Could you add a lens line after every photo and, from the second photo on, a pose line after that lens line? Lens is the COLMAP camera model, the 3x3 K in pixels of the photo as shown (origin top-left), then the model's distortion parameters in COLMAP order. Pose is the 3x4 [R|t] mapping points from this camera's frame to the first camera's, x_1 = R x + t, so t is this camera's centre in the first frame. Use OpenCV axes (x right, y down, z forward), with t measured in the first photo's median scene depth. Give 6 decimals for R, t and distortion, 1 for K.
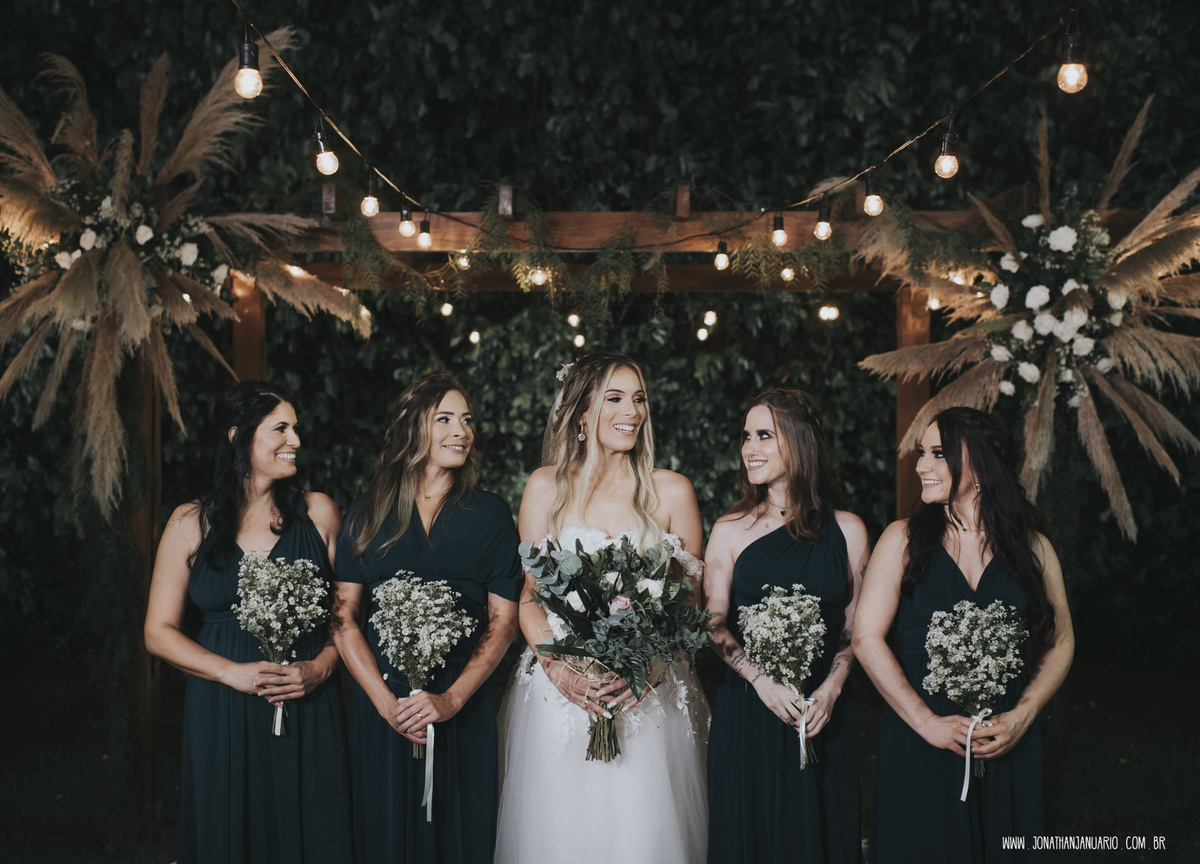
lens RADIAL K [[1378.9, 0, 610.7], [0, 1378.9, 389.7], [0, 0, 1]] dist [-0.081439, 0.000000]
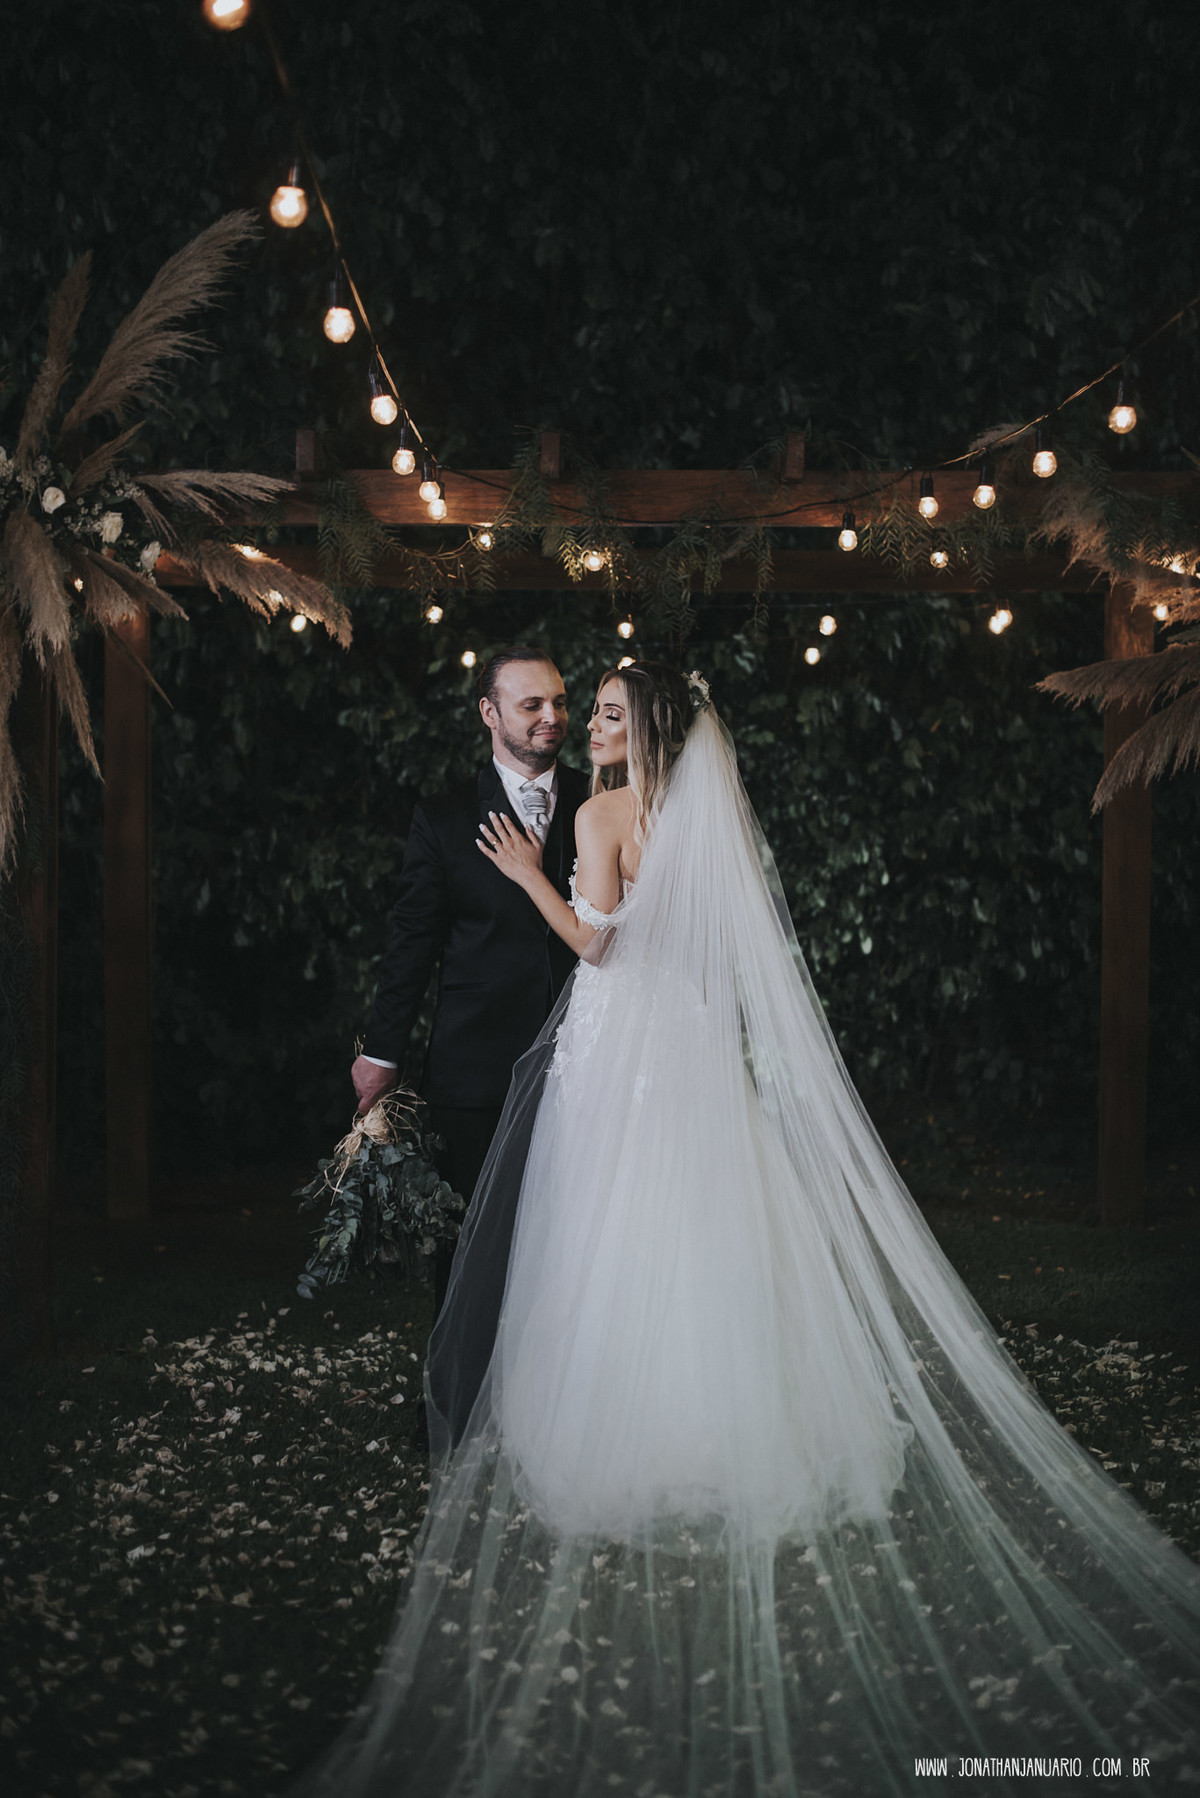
lens RADIAL K [[2619.8, 0, 612.4], [0, 2619.8, 898.9], [0, 0, 1]] dist [-0.107358, 0.000000]
pose [[0.999994, 0.003088, 0.001241, -0.039310], [-0.003130, 0.999392, 0.034730, 0.042635], [-0.001133, -0.034733, 0.999396, -0.336145]]
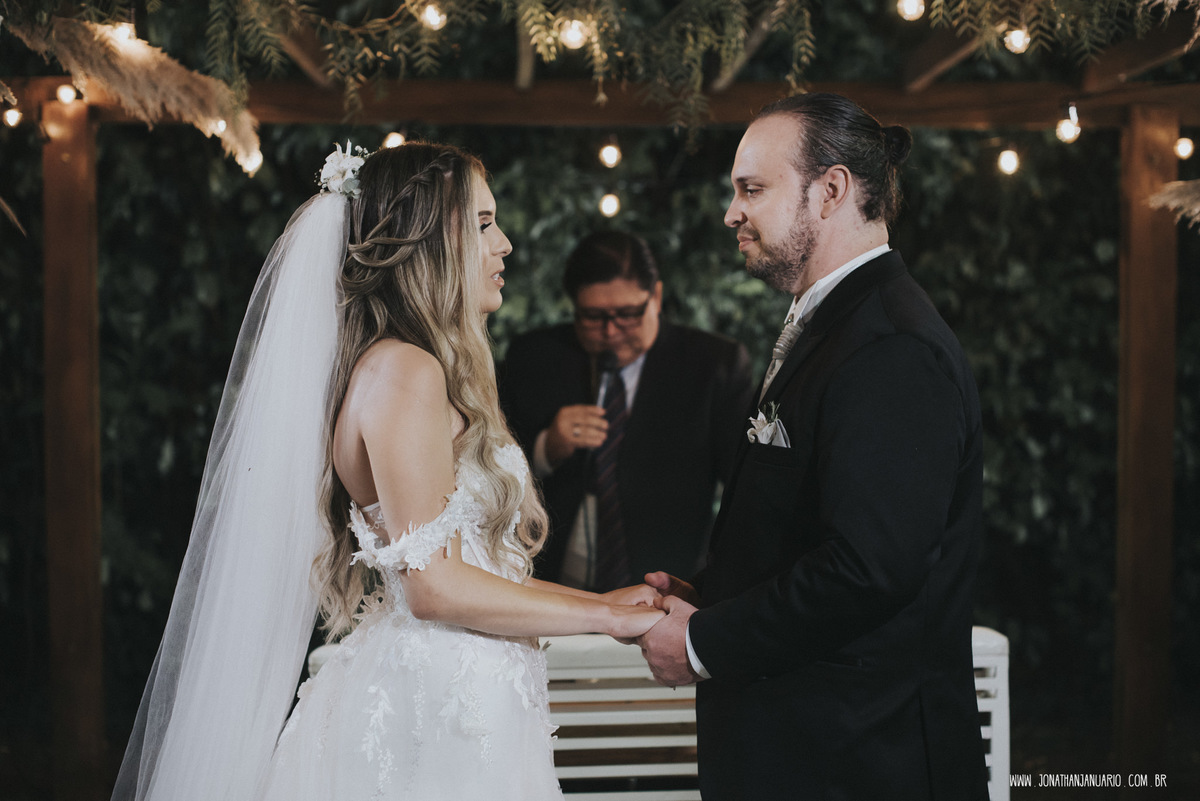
lens RADIAL K [[1748.5, 0, 594.9], [0, 1748.5, 402.3], [0, 0, 1]] dist [-0.107358, 0.000000]
pose [[0.999974, -0.002374, 0.006877, -0.043983], [0.002208, 0.999708, 0.024067, 0.041806], [-0.006932, -0.024051, 0.999687, 0.287397]]
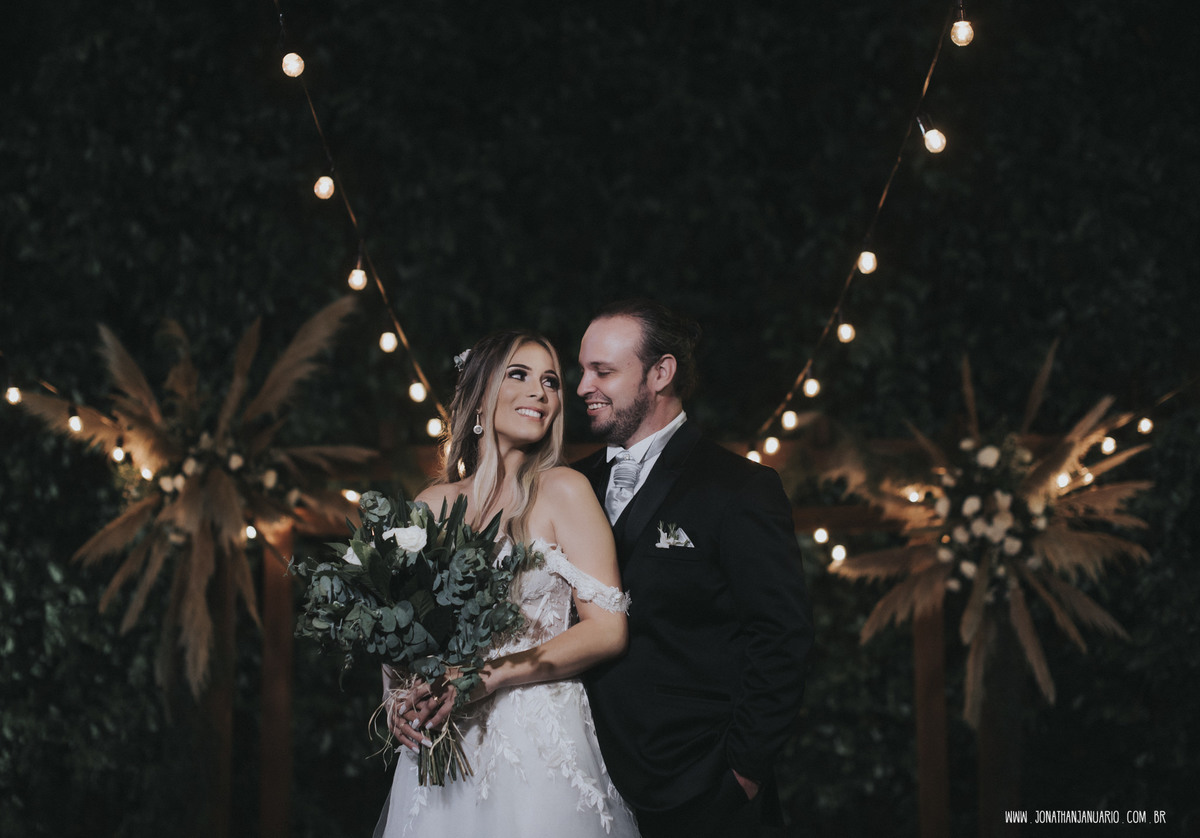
lens RADIAL K [[2219.1, 0, 591.6], [0, 2219.1, 419.9], [0, 0, 1]] dist [-0.148697, 0.000000]
pose [[0.999043, -0.012527, -0.041897, 0.053845], [0.004887, 0.984074, -0.177693, 0.176745], [0.043456, 0.177318, 0.983194, -0.822127]]
